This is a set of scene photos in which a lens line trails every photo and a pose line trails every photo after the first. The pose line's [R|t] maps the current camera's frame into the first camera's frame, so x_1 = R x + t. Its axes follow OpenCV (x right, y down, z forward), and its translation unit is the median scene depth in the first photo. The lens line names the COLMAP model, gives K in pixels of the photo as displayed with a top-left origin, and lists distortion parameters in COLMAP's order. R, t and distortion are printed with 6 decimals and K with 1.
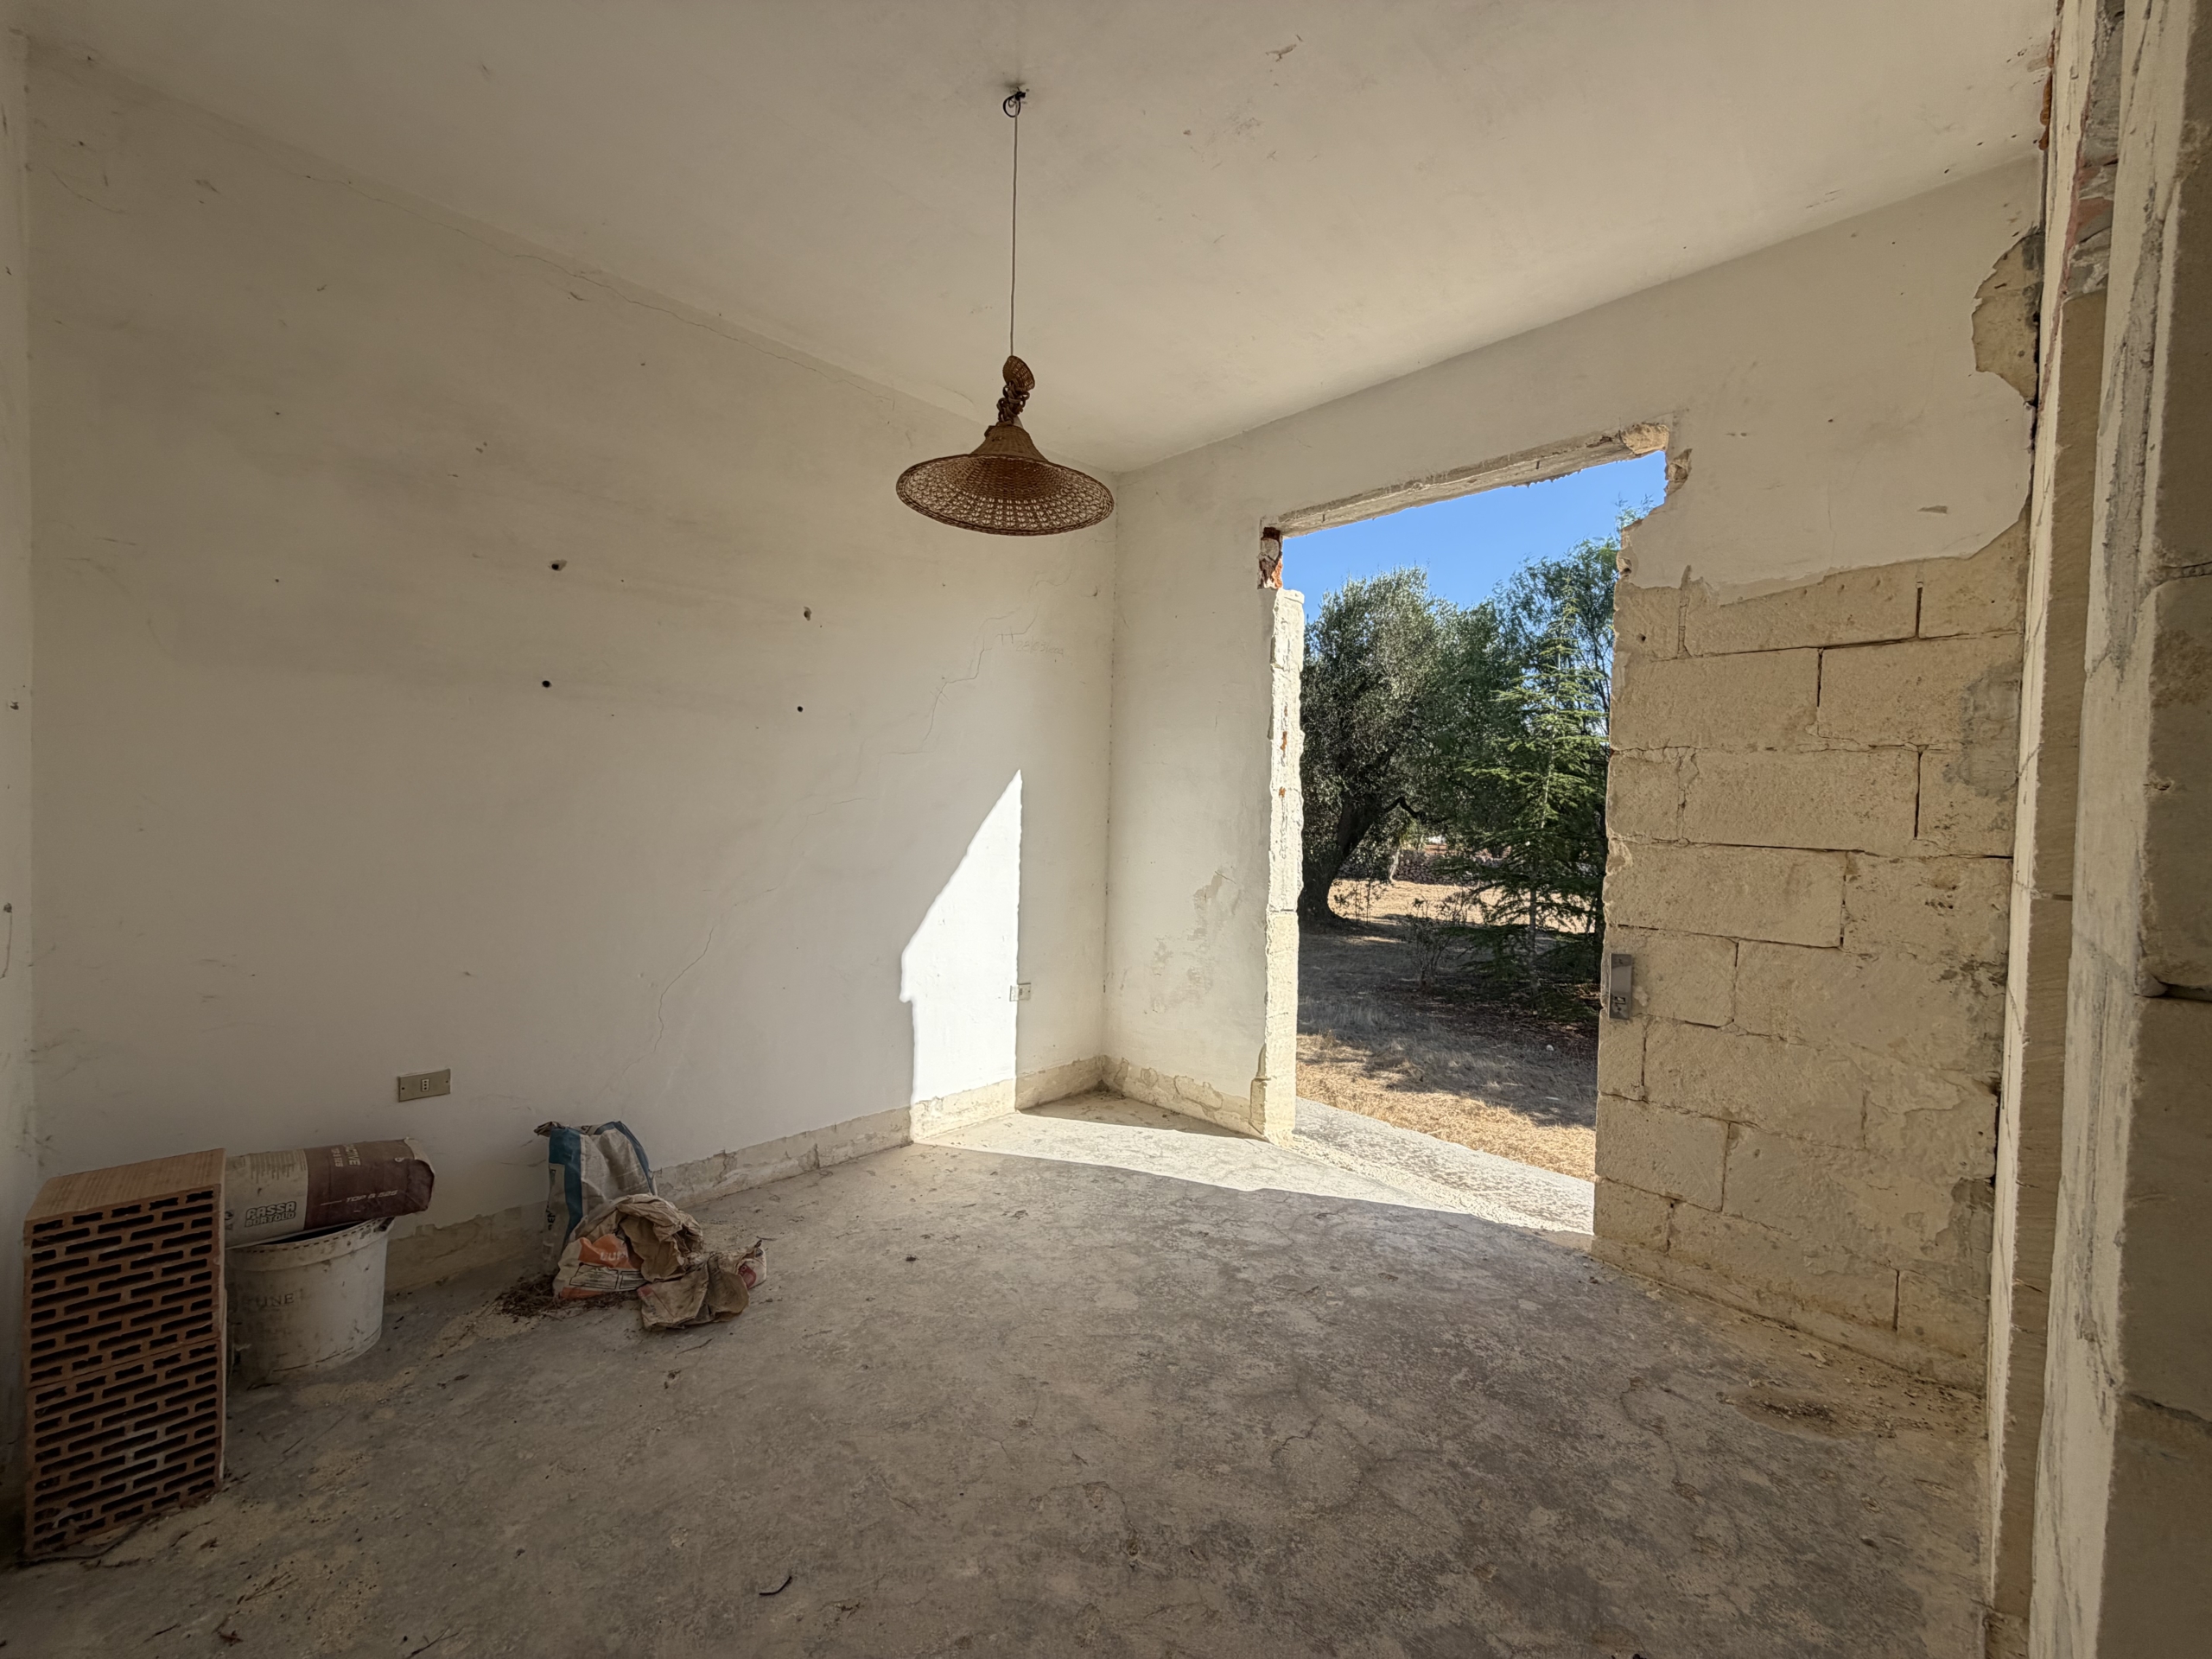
lens RADIAL K [[885.0, 0, 1095.0], [0, 885.0, 838.0], [0, 0, 1]] dist [0.001941, 0.000732]
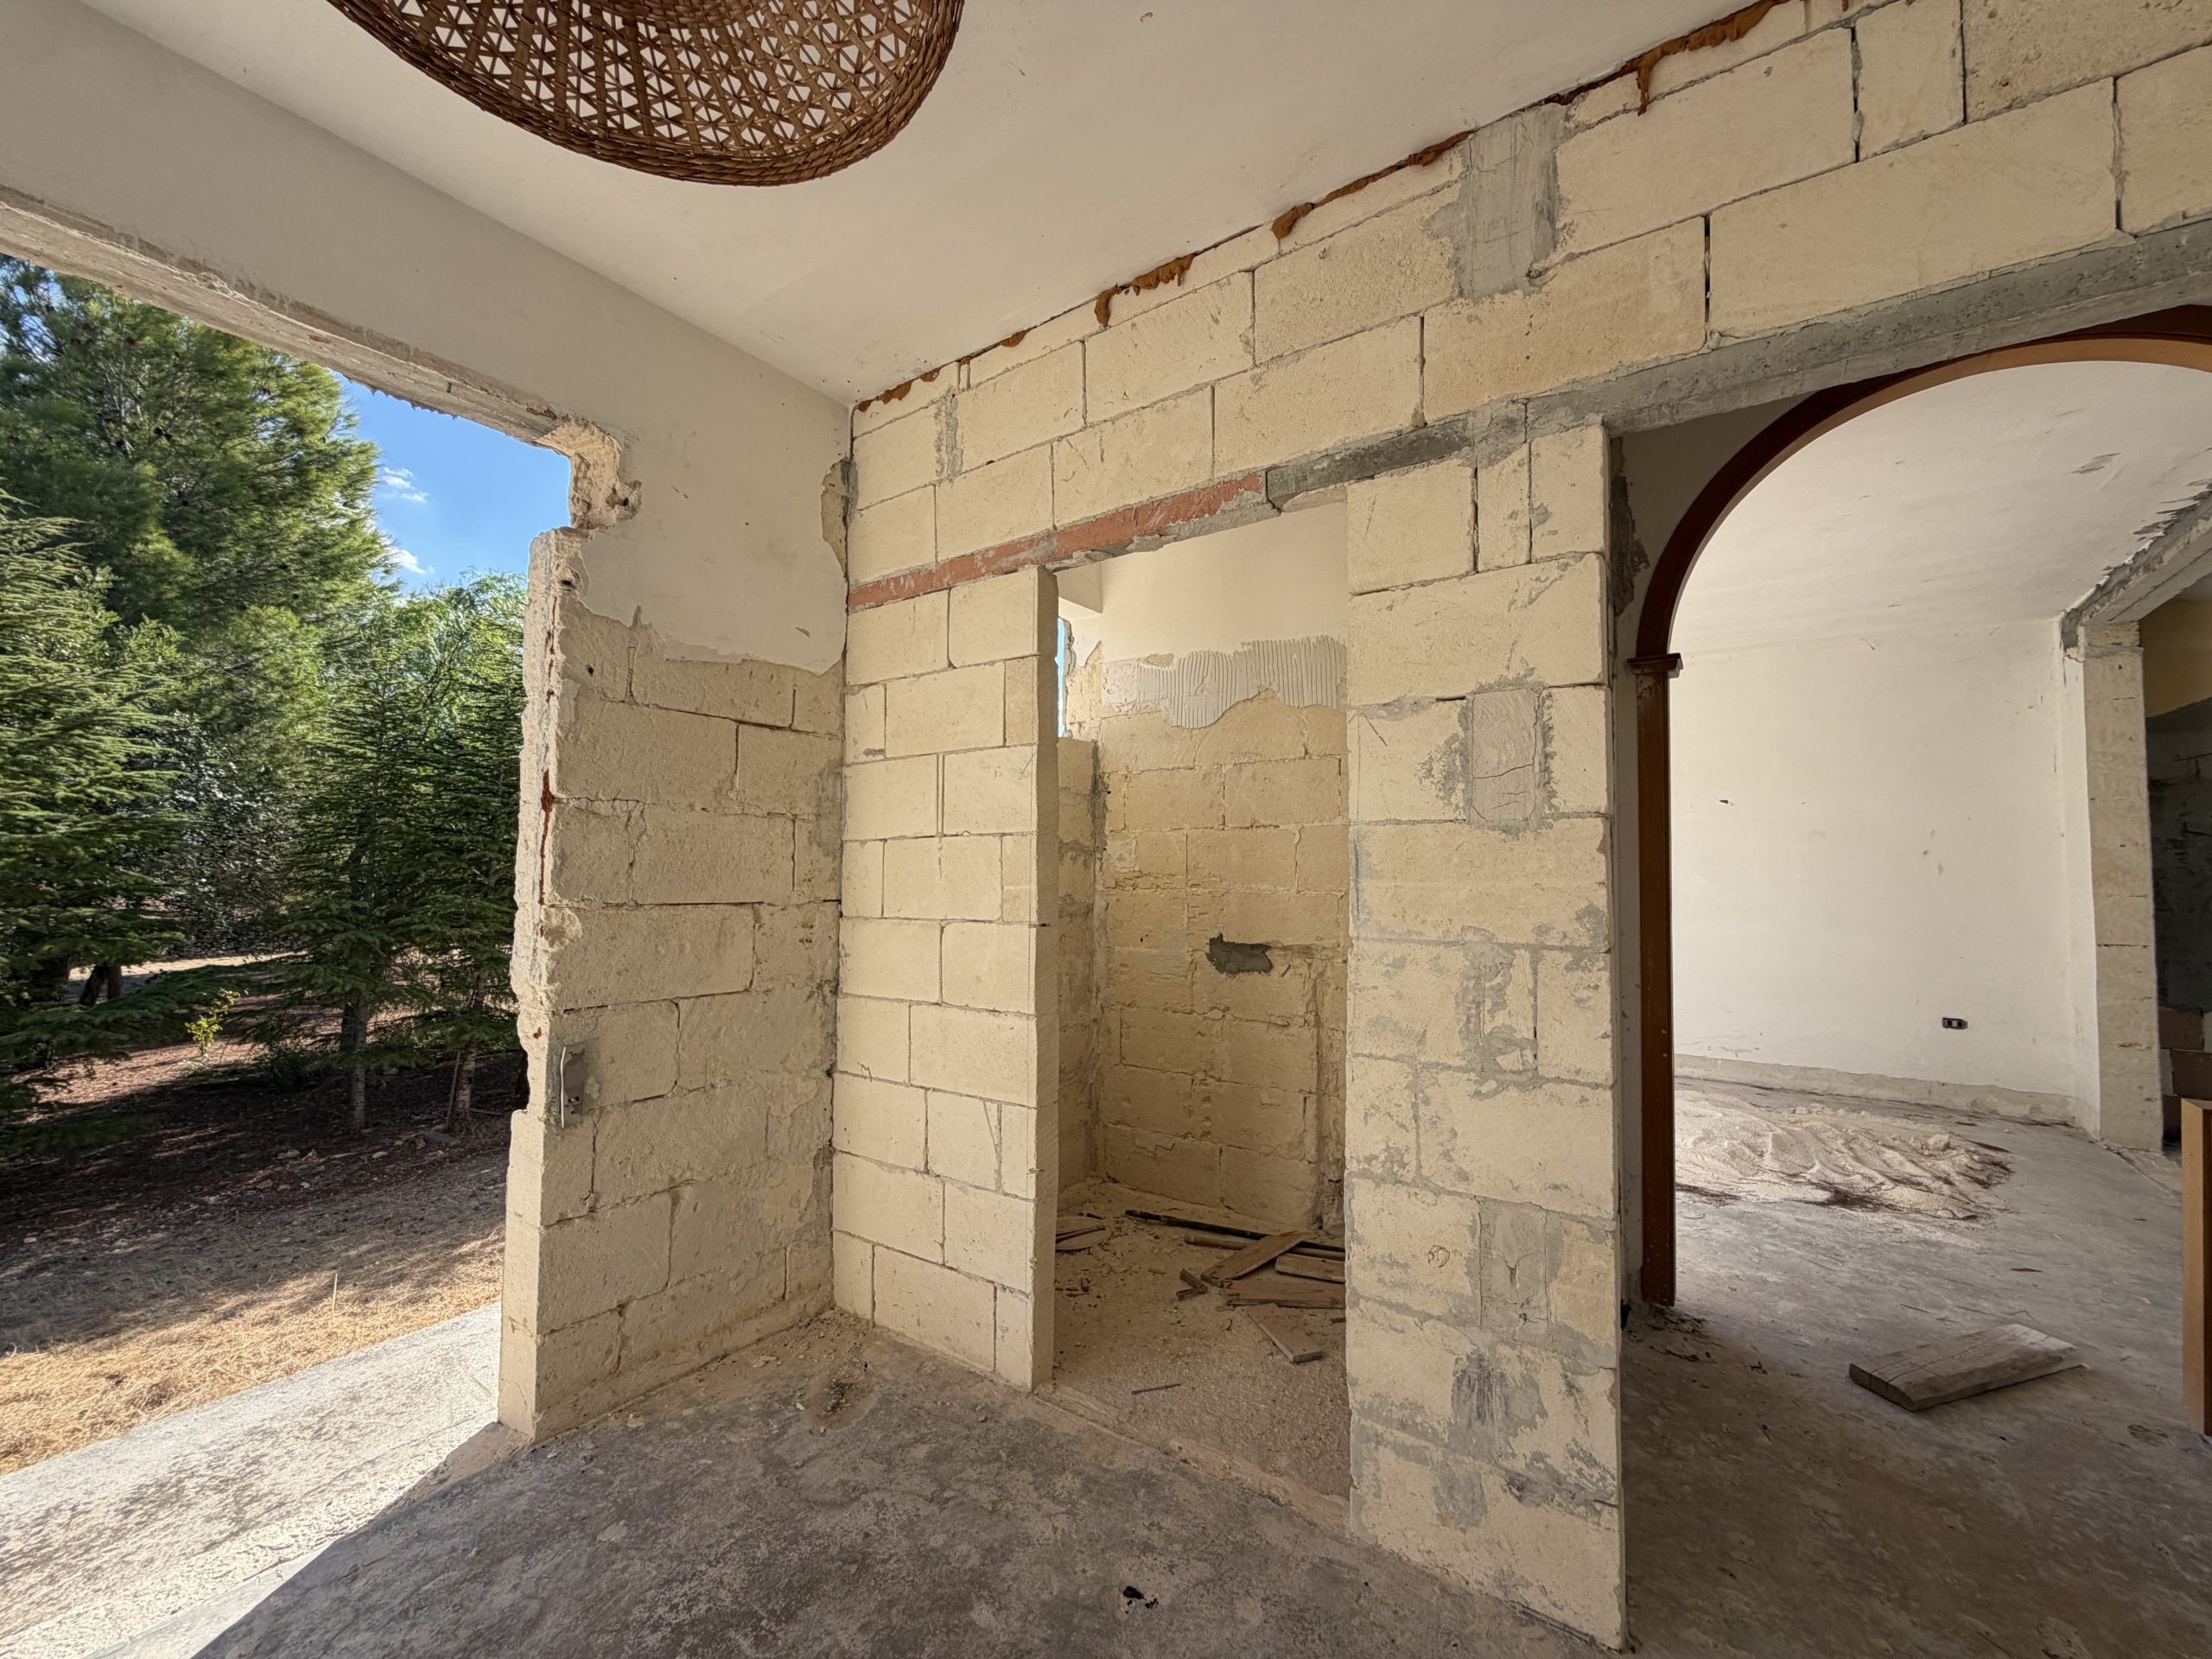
lens RADIAL K [[885.0, 0, 1102.0], [0, 885.0, 829.1], [0, 0, 1]] dist [0.001941, 0.000732]
pose [[-0.176740, 0.011924, 0.984185, -0.337417], [0.016250, 0.999826, -0.009195, -0.059594], [-0.984123, 0.014368, -0.176903, 0.717653]]
